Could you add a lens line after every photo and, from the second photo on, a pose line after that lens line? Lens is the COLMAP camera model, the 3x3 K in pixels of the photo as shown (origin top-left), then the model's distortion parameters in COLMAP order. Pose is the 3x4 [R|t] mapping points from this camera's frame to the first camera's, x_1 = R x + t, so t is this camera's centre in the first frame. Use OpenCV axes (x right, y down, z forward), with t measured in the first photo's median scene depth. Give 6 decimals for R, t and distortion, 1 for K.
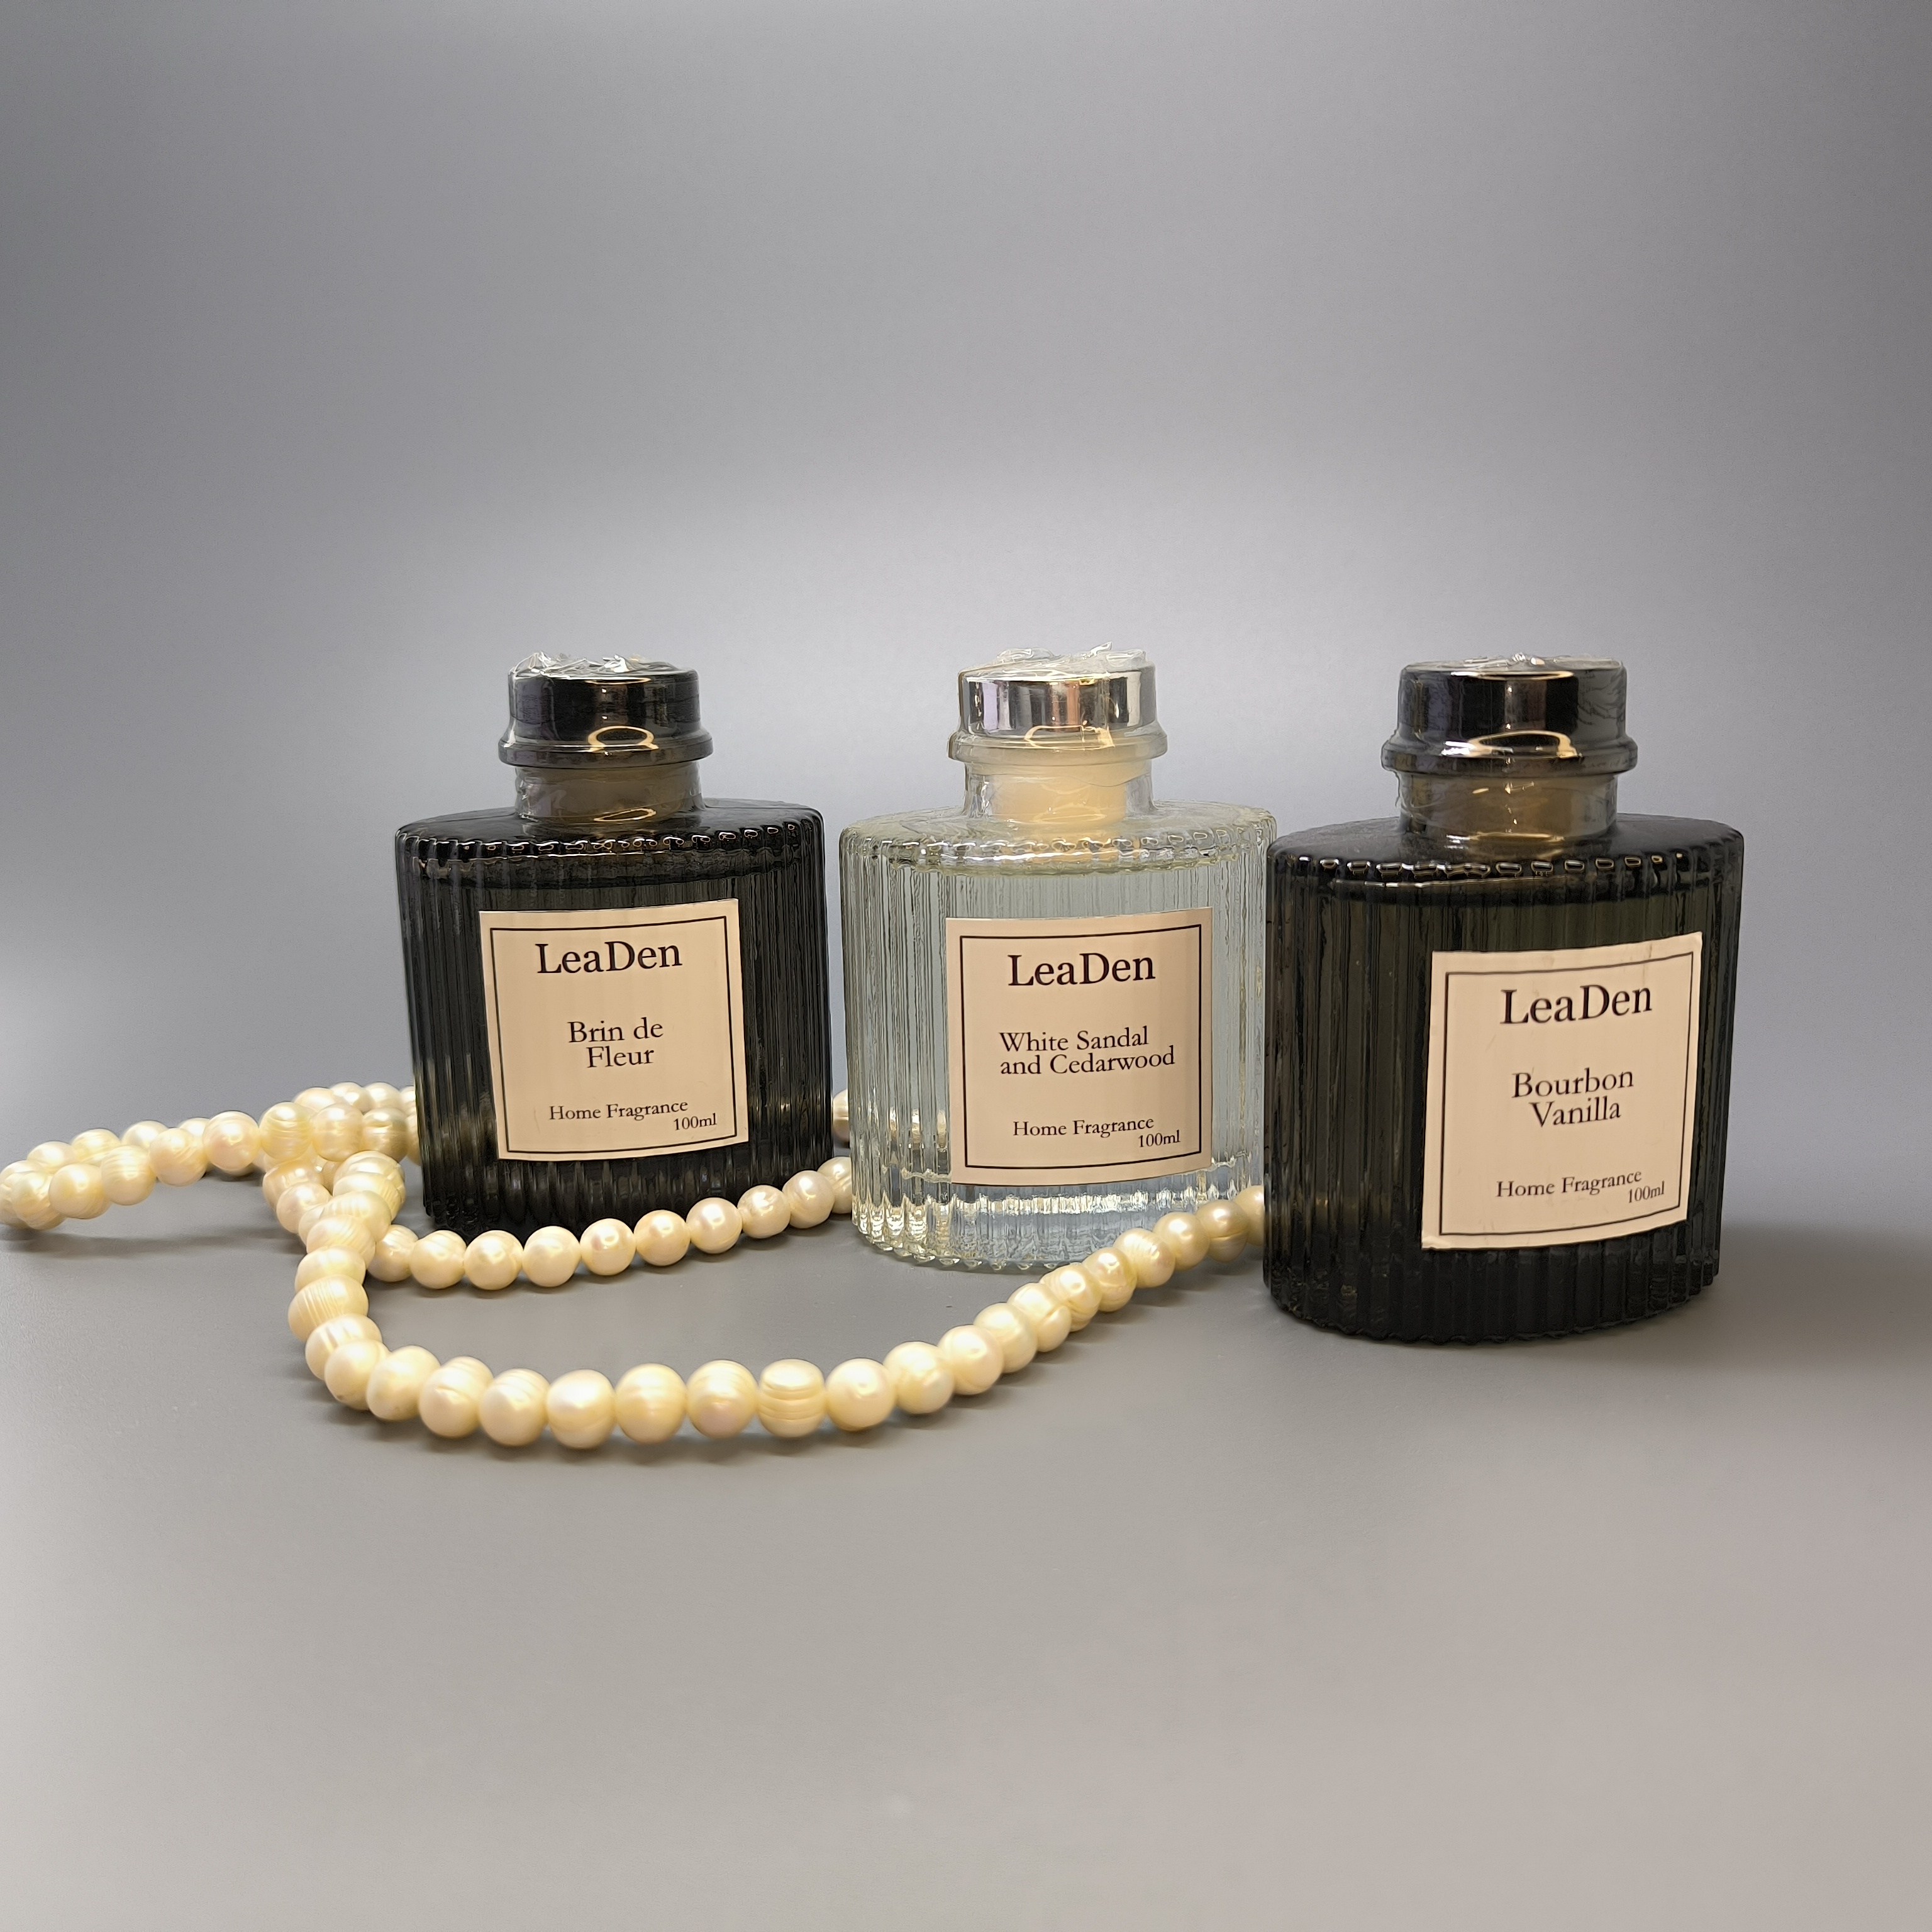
lens RADIAL K [[2128.3, 0, 971.3], [0, 2128.3, 962.9], [0, 0, 1]] dist [0.004398, -0.028243]
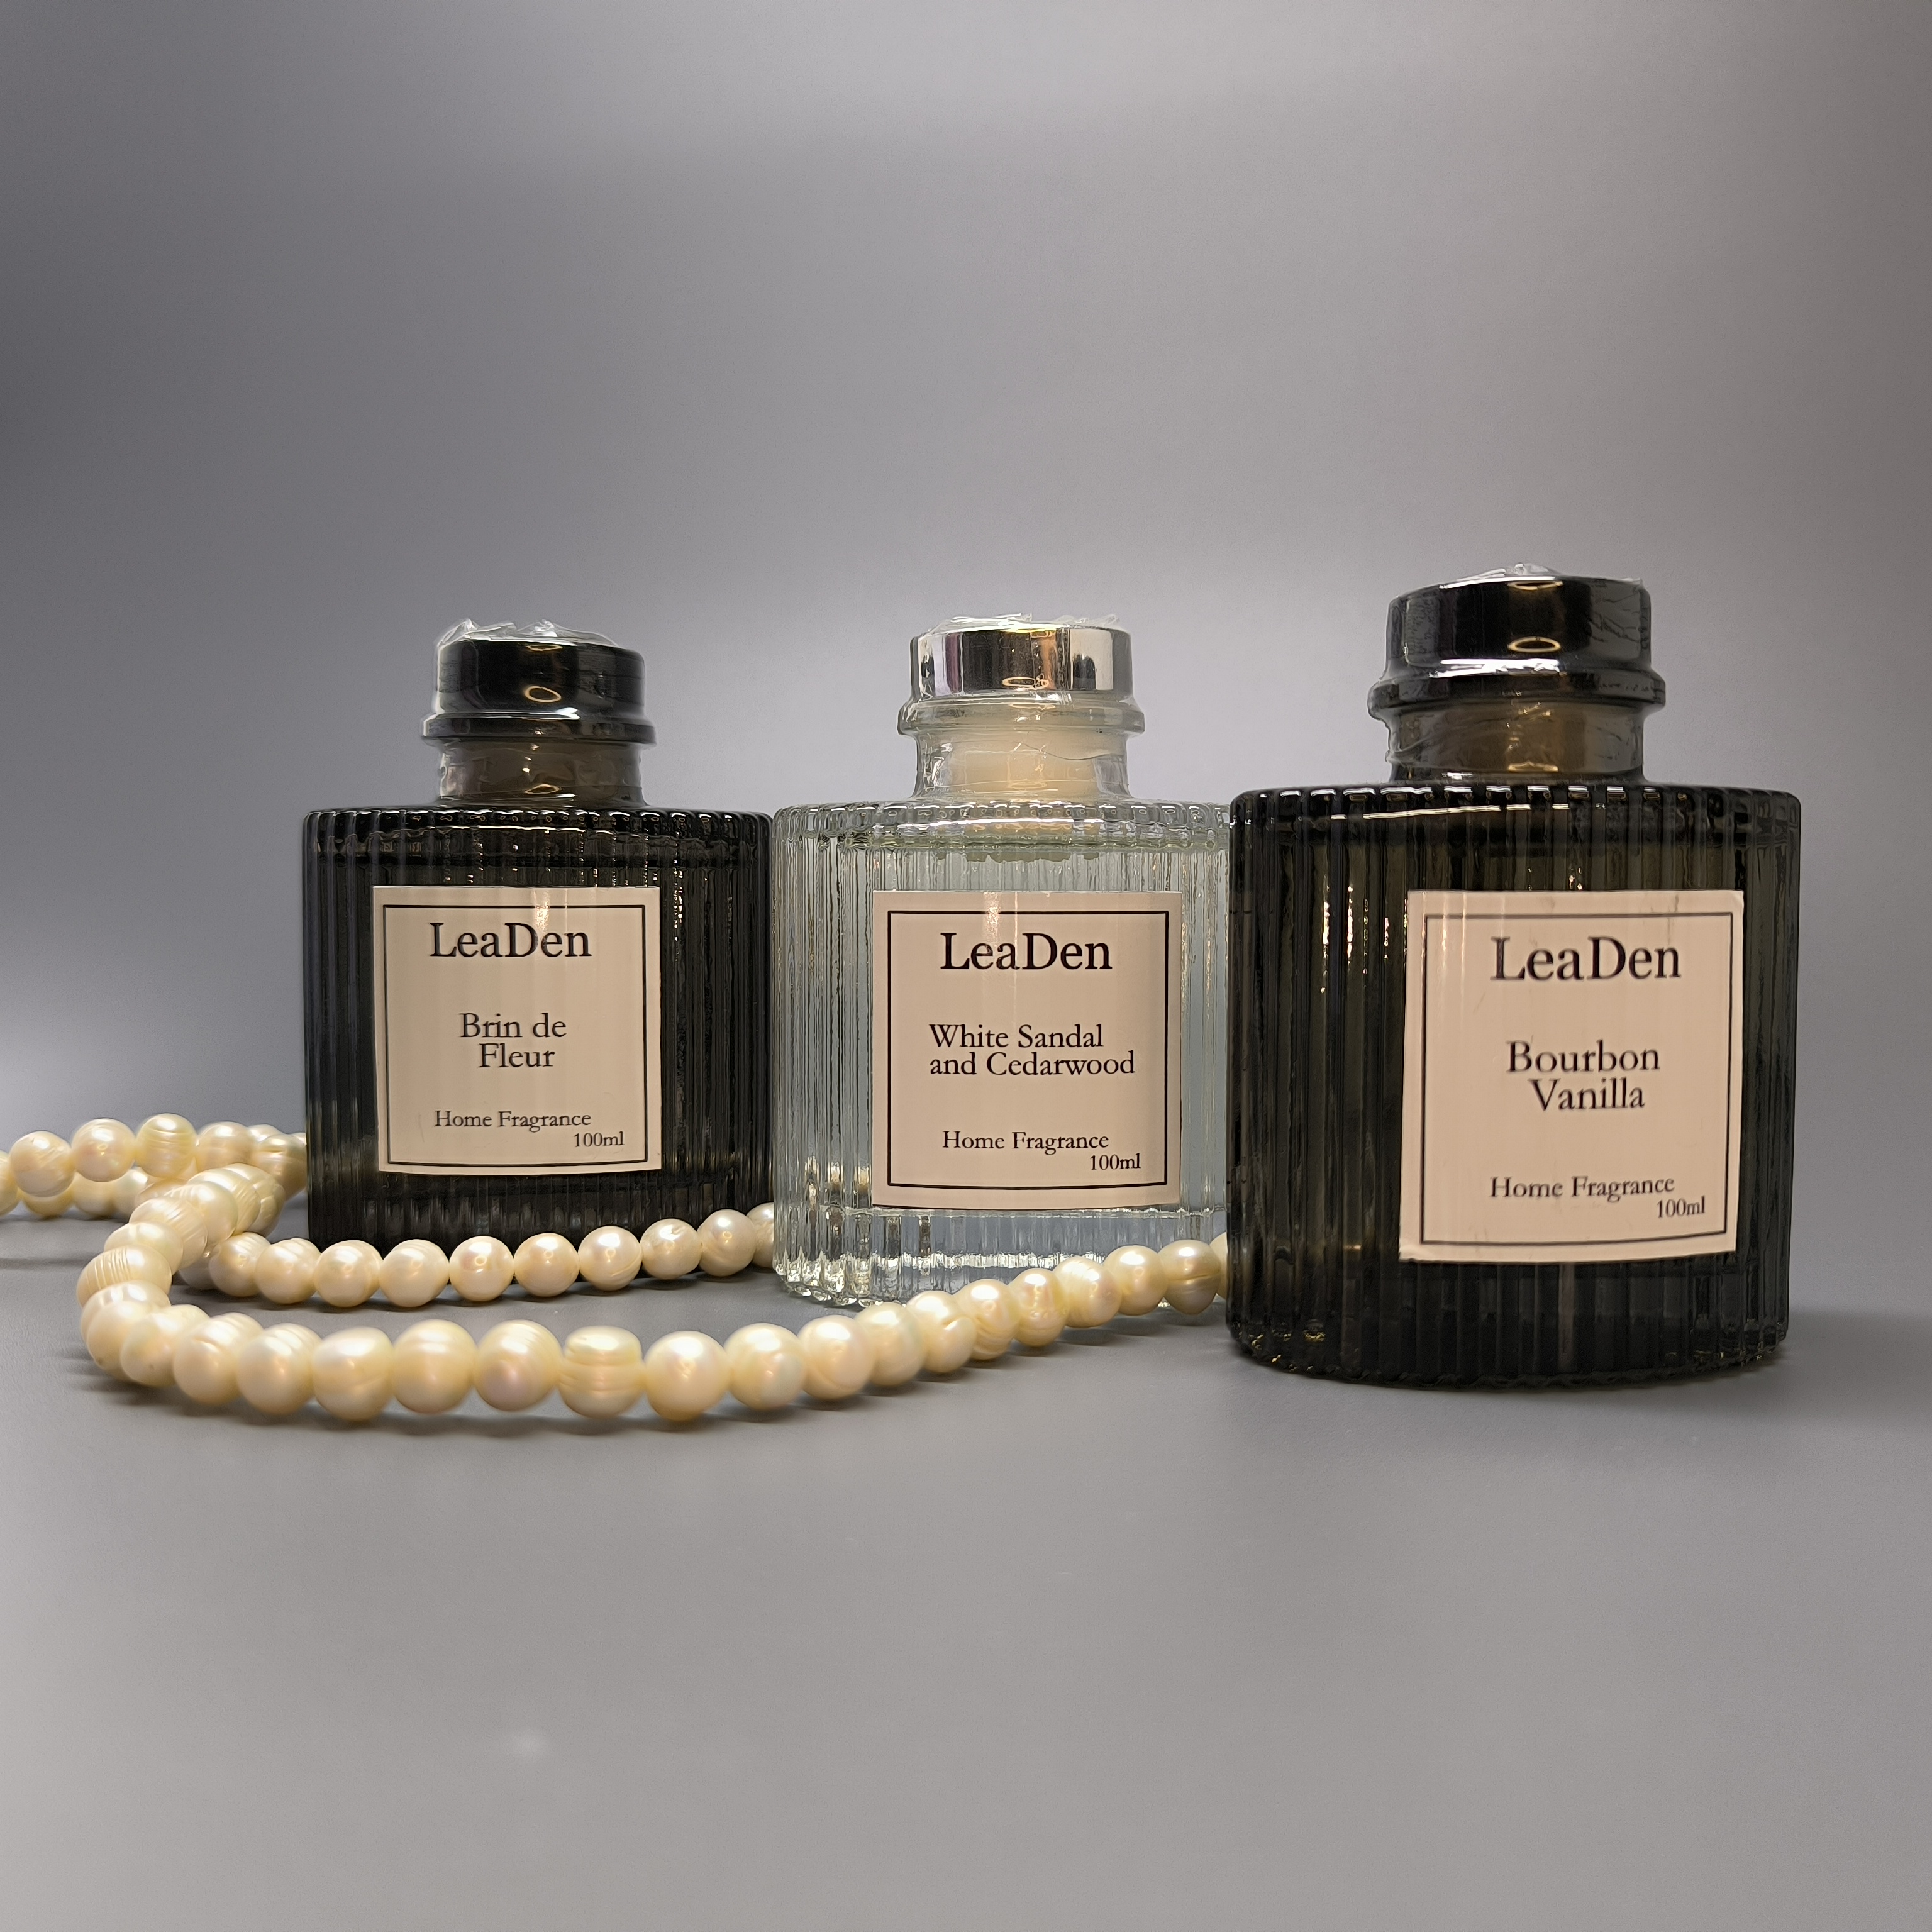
lens RADIAL K [[2128.3, 0, 971.3], [0, 2128.3, 962.9], [0, 0, 1]] dist [0.004398, -0.028243]
pose [[0.995394, 0.029240, -0.091298, 0.108754], [-0.043807, 0.985837, -0.161884, 0.147935], [0.085272, 0.165138, 0.982577, 0.145268]]
